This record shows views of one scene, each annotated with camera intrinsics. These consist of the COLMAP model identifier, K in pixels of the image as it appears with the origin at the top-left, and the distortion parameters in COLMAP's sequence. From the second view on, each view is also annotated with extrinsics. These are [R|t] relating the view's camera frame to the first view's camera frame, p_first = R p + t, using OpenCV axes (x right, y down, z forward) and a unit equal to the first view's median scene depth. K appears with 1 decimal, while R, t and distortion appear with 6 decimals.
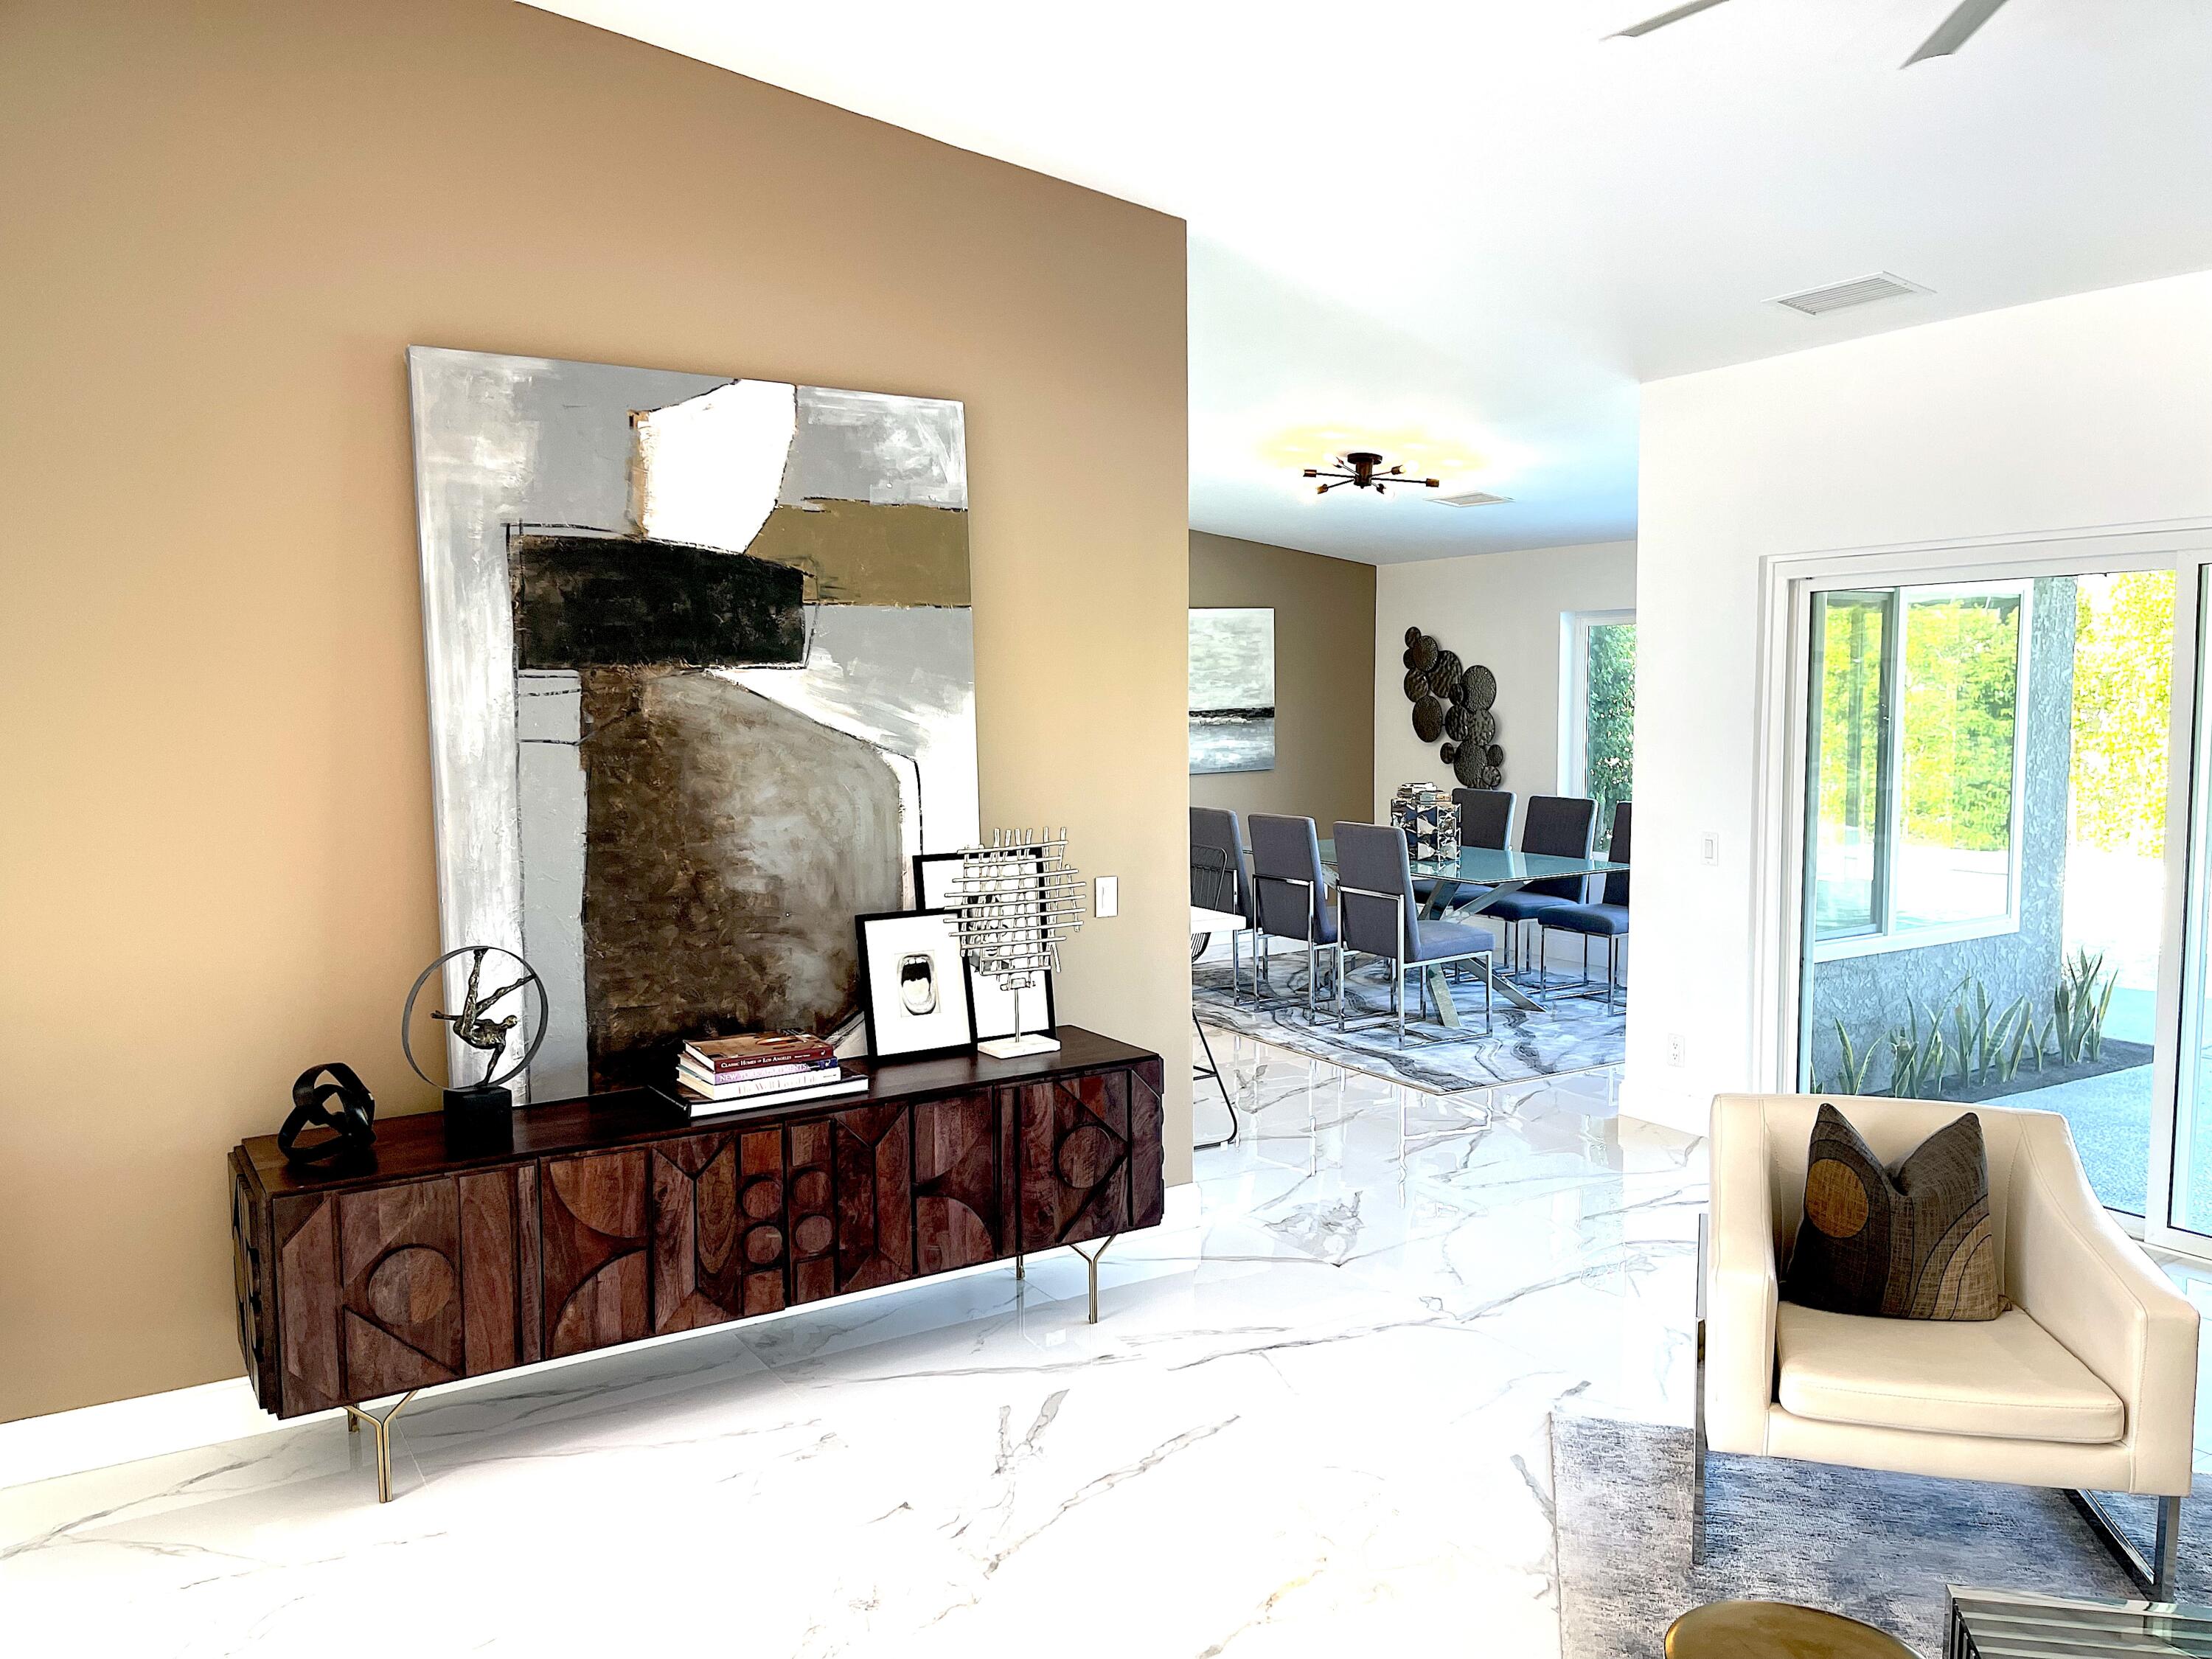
lens RADIAL K [[1722.8, 0, 1106.0], [0, 1722.8, 829.5], [0, 0, 1]] dist [0.057973, -0.068796]
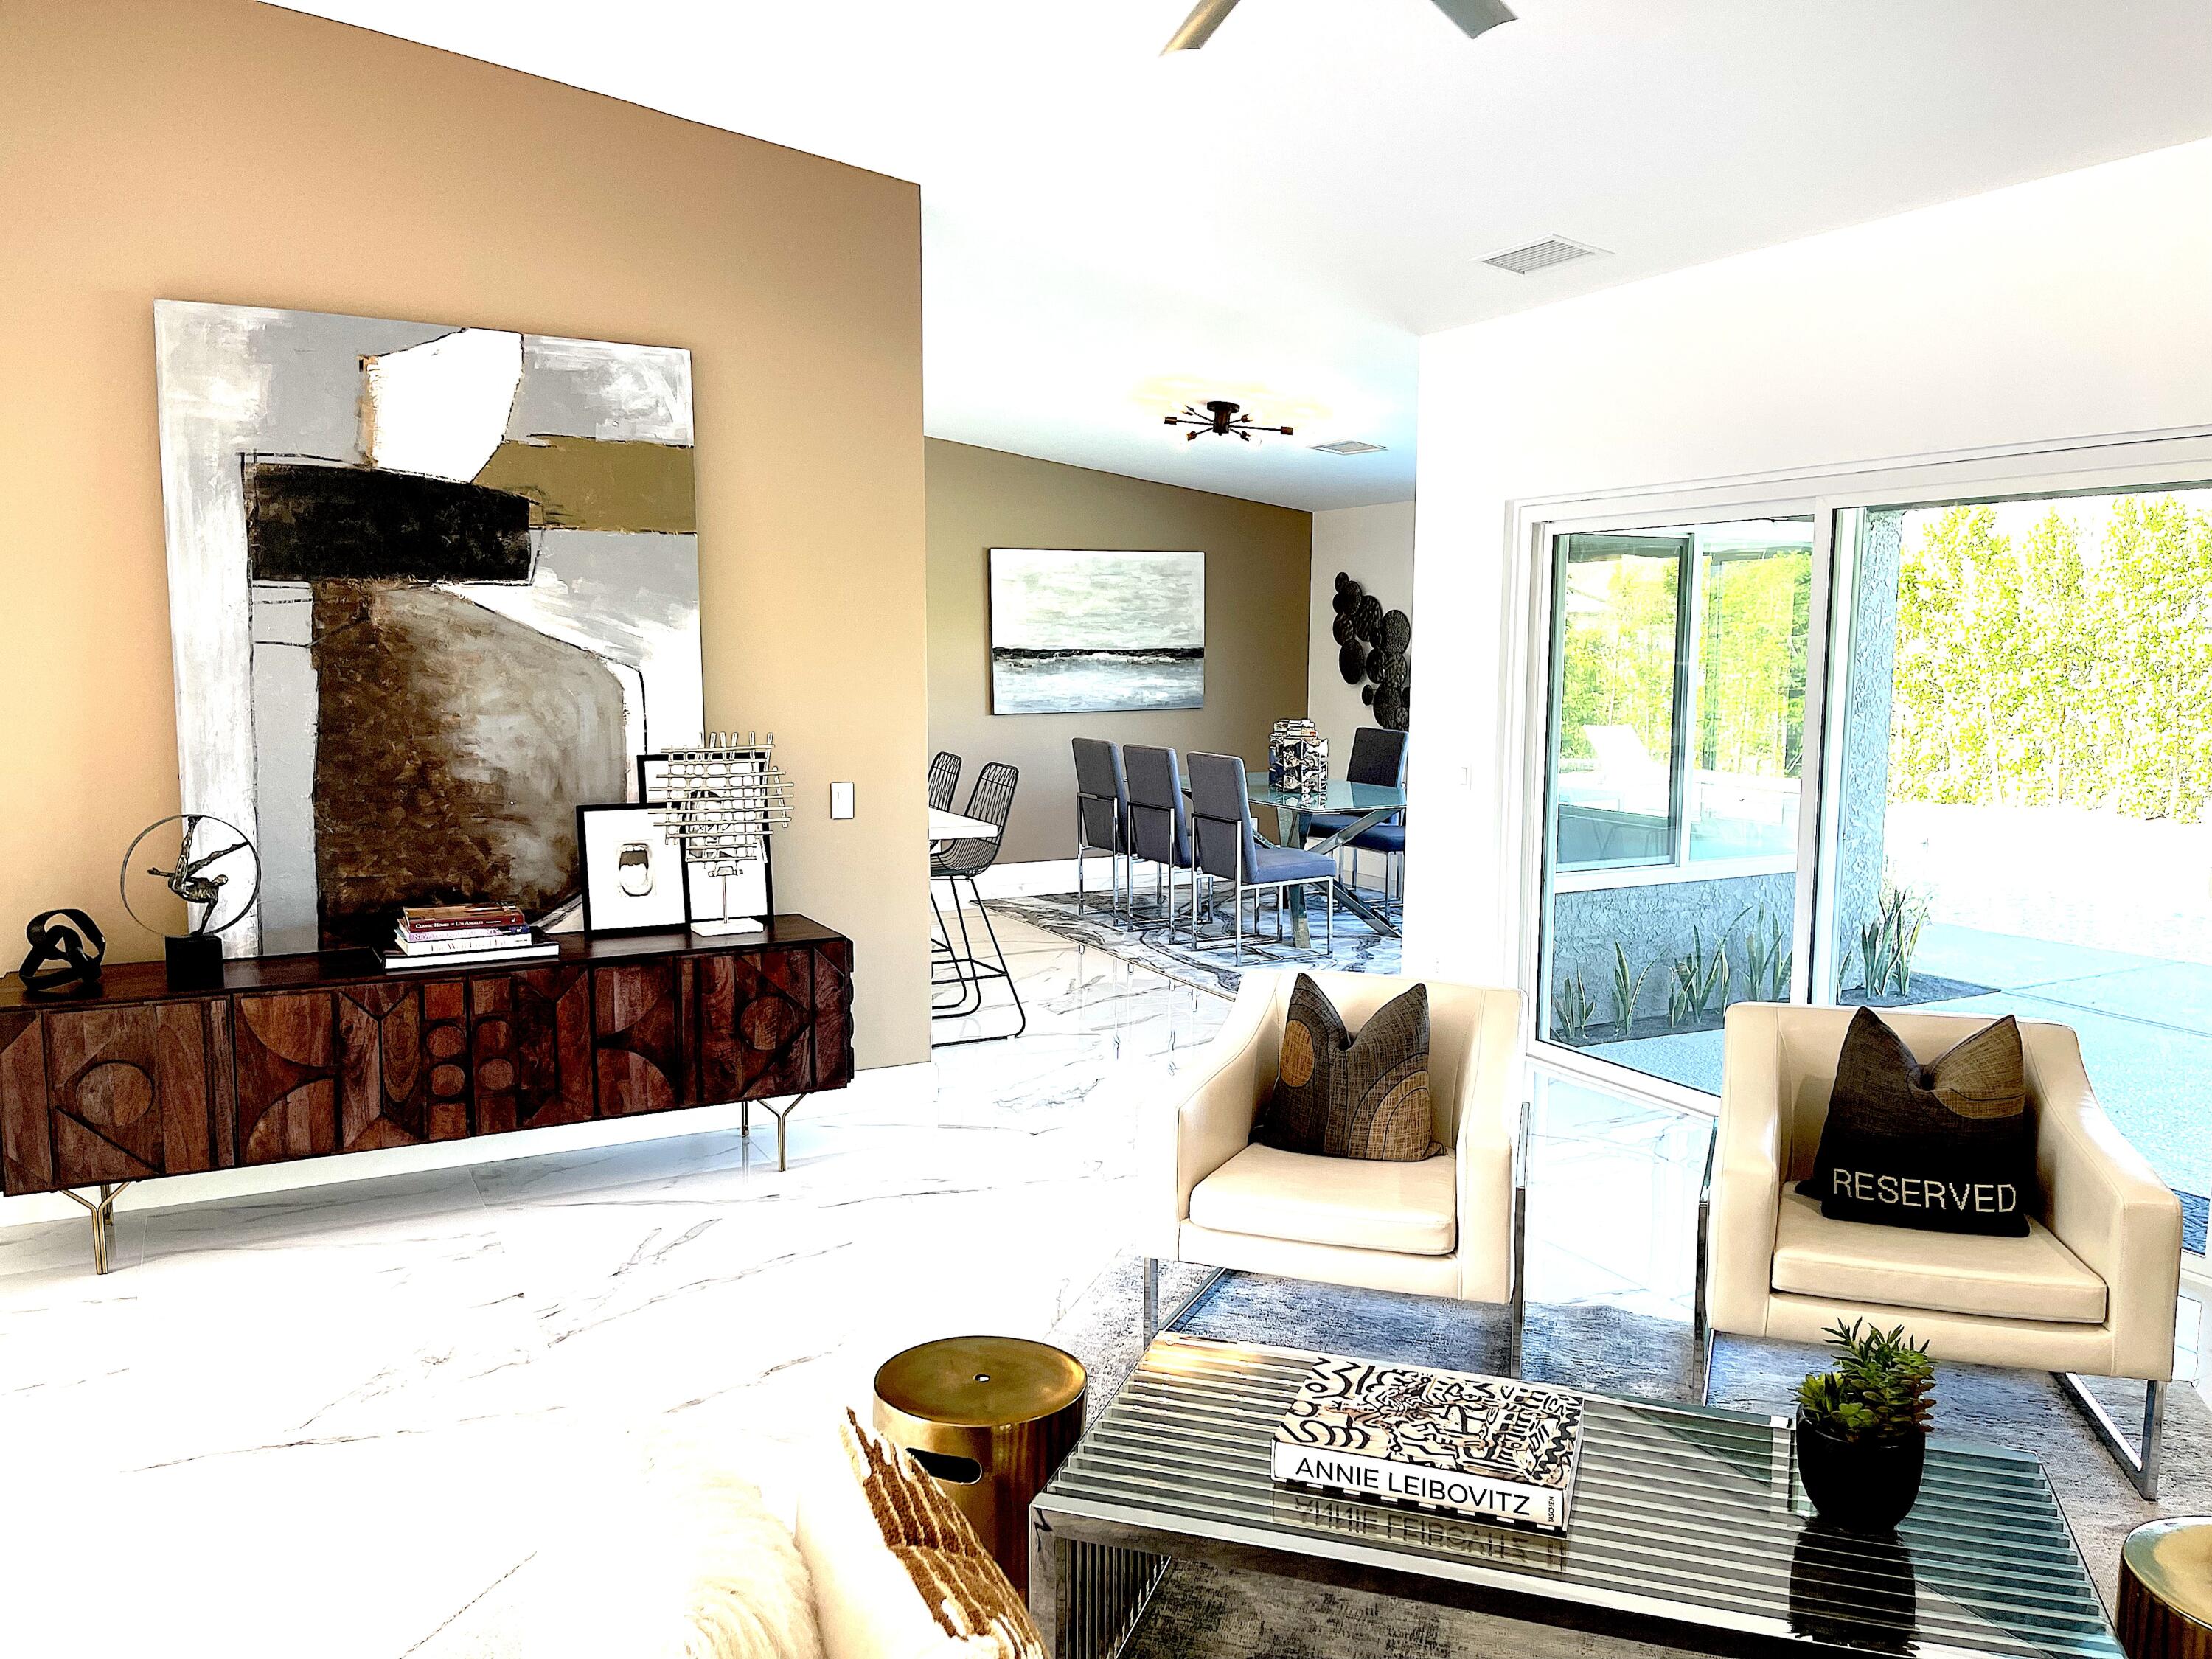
lens RADIAL K [[1722.8, 0, 1106.0], [0, 1722.8, 829.5], [0, 0, 1]] dist [0.057973, -0.068796]
pose [[0.997389, 0.023521, -0.068278, 0.288965], [-0.021627, 0.999364, 0.028342, 0.026518], [0.068901, -0.026791, 0.997264, -0.113347]]
